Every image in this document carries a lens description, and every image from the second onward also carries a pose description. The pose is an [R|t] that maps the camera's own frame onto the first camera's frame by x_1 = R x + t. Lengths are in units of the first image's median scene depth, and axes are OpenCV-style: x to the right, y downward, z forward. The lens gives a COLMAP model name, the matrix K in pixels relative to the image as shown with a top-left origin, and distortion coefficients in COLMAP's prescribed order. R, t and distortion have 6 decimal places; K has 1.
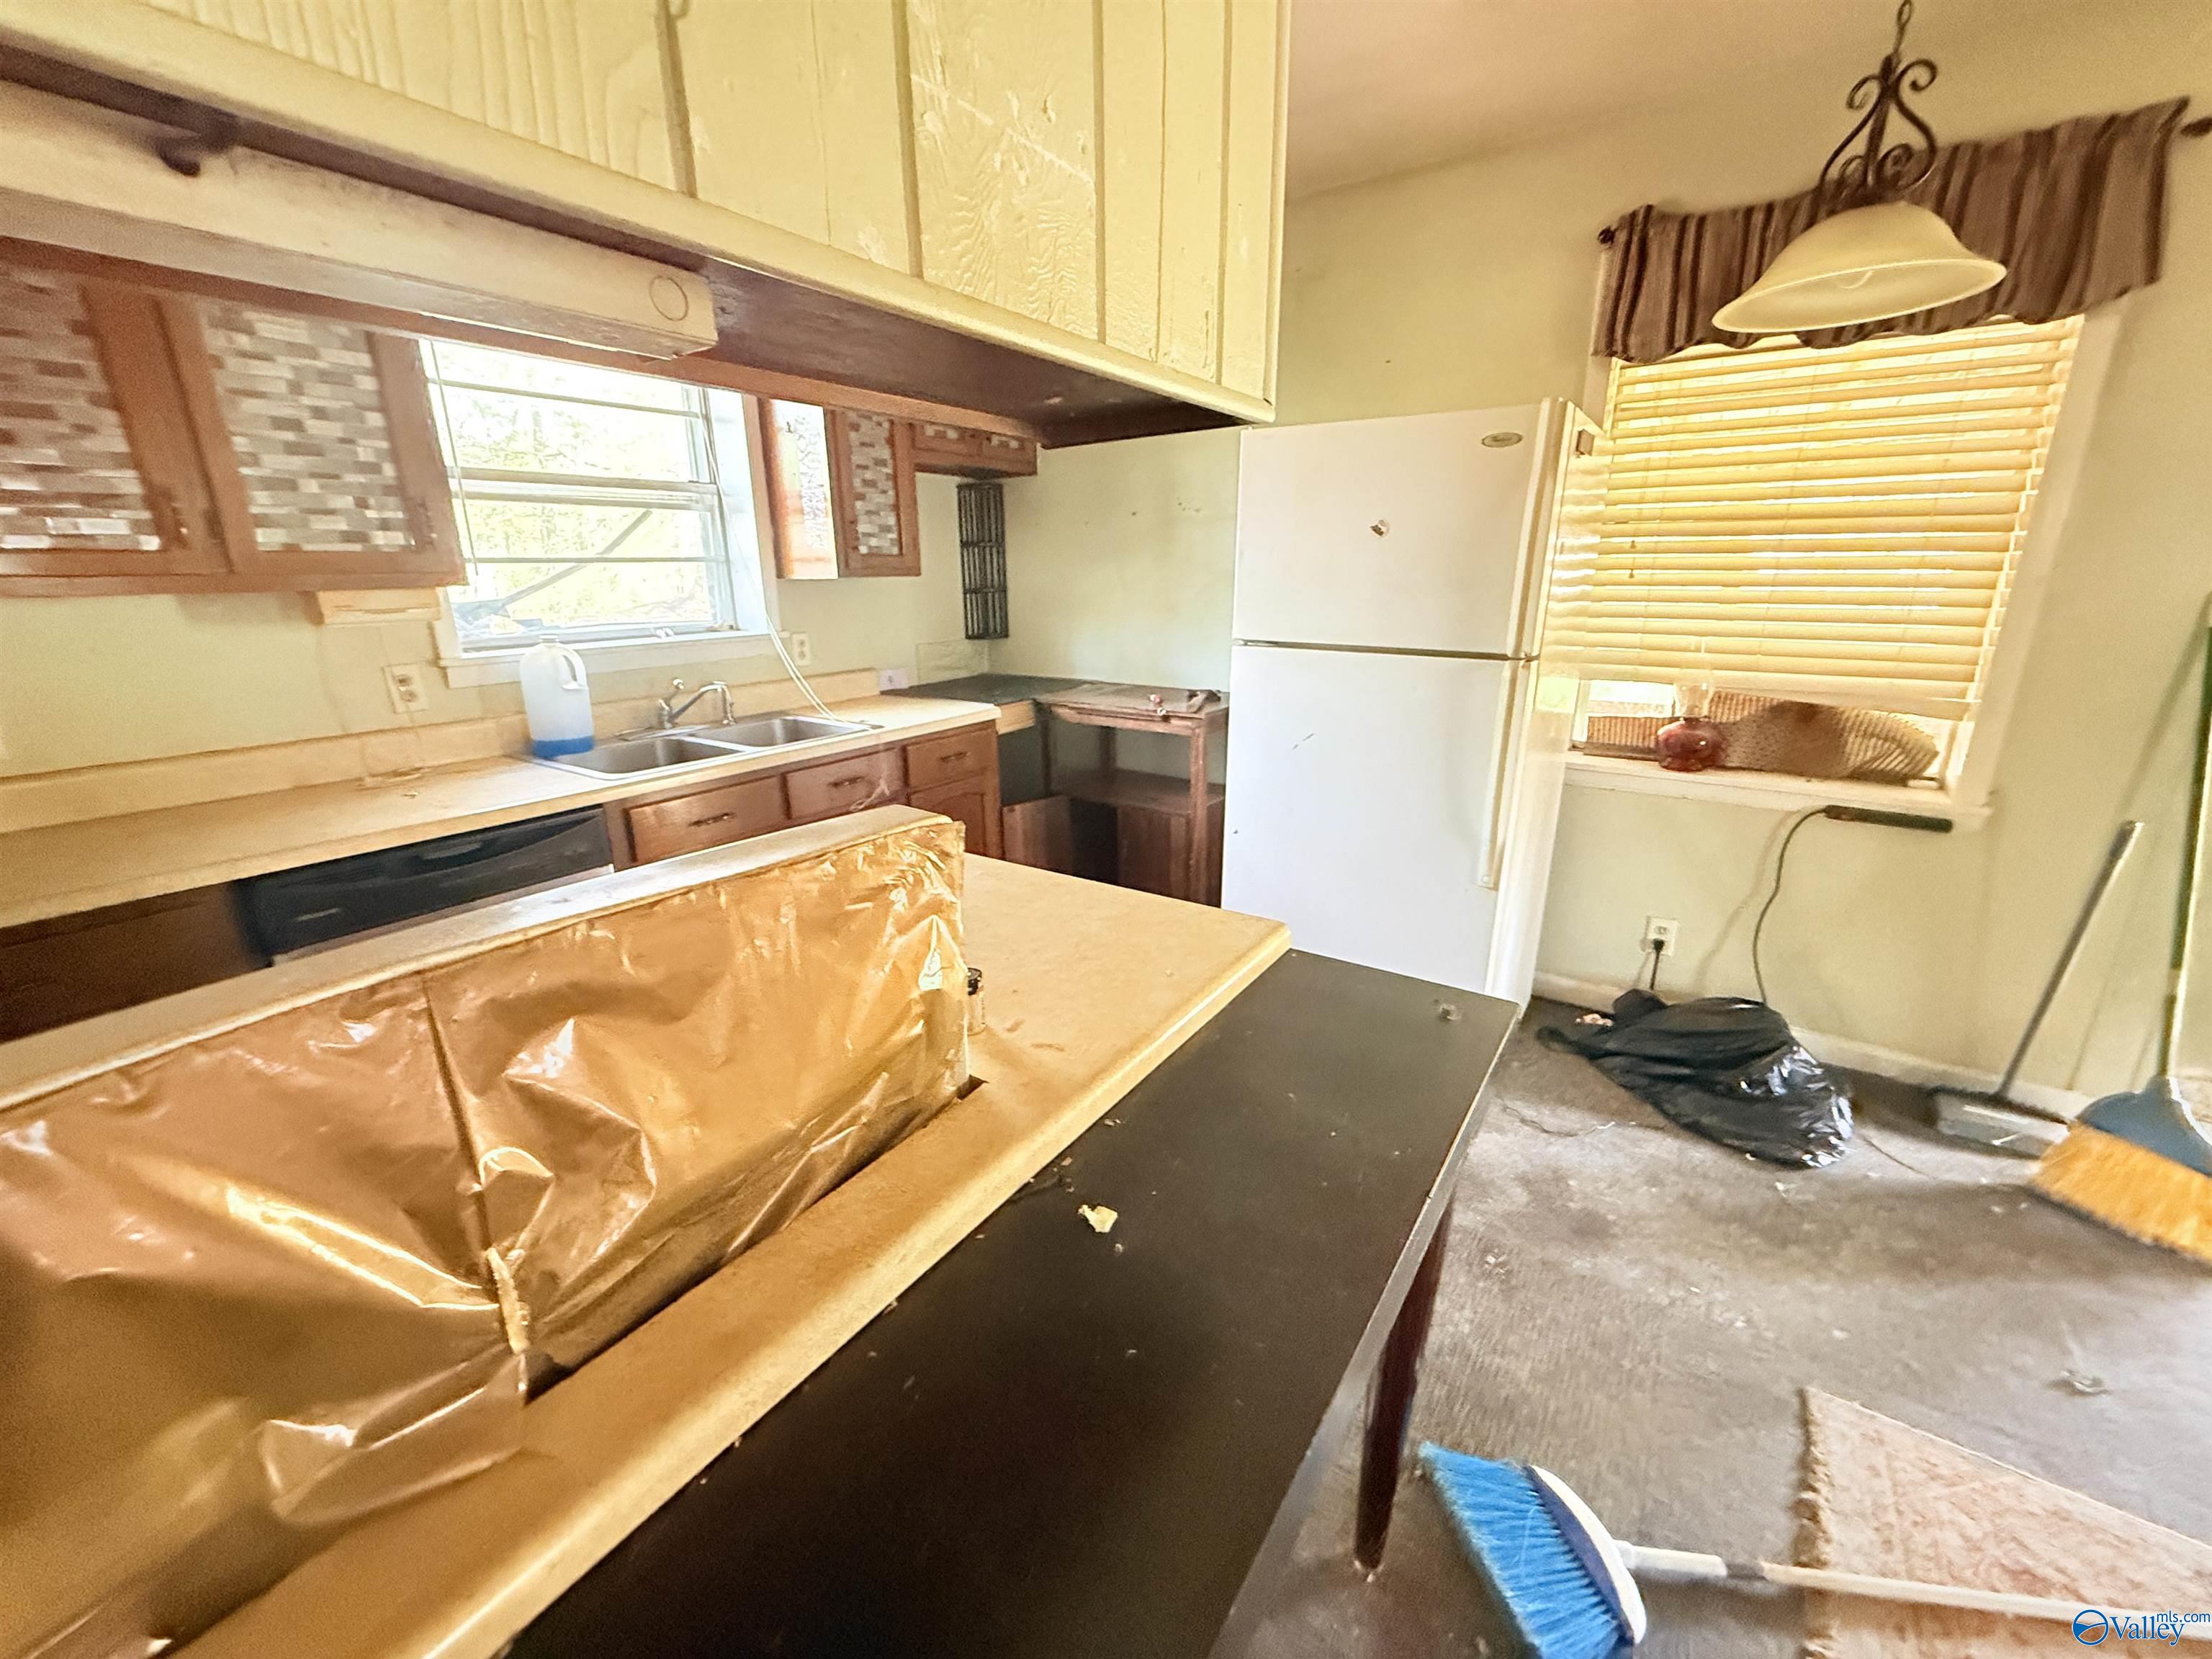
lens RADIAL K [[870.1, 0, 1101.8], [0, 870.1, 822.7], [0, 0, 1]] dist [-0.003761, 0.000104]
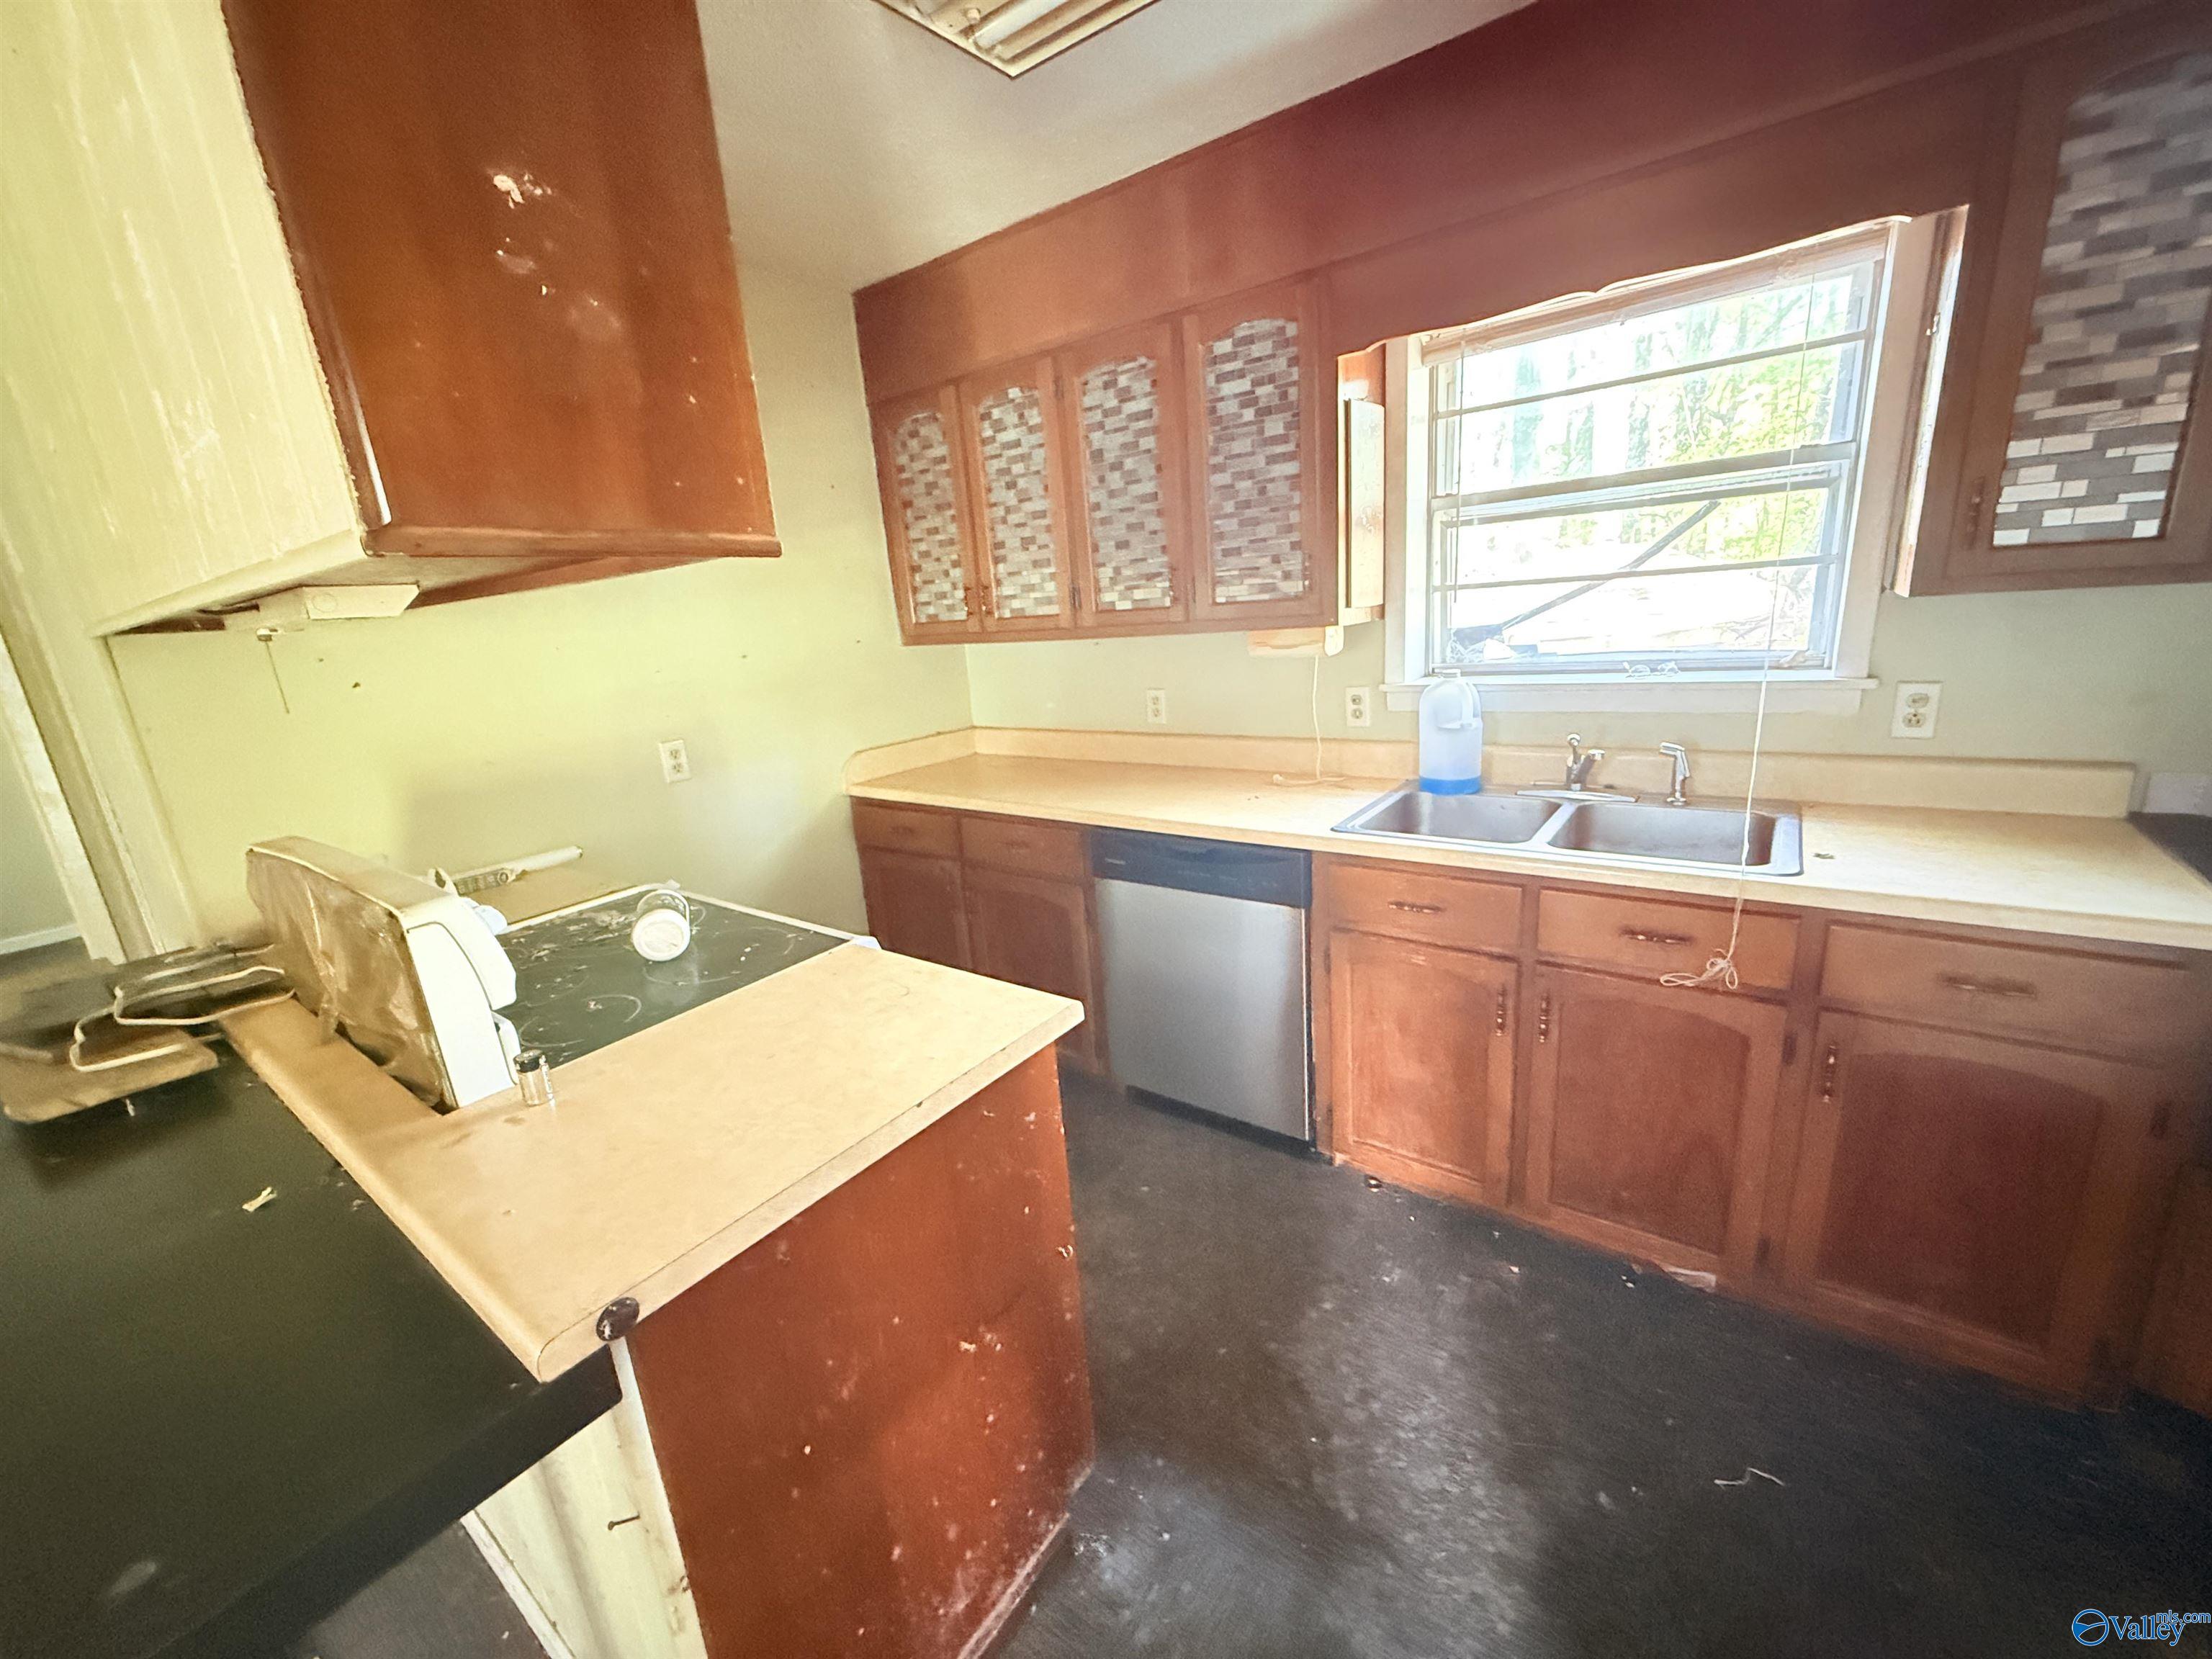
lens RADIAL K [[870.1, 0, 1104.4], [0, 870.1, 833.3], [0, 0, 1]] dist [-0.003761, 0.000104]
pose [[-0.026243, 0.274177, -0.961321, 0.323718], [-0.203976, 0.939952, 0.273650, -0.220415], [0.978624, 0.203268, 0.031258, 0.606293]]
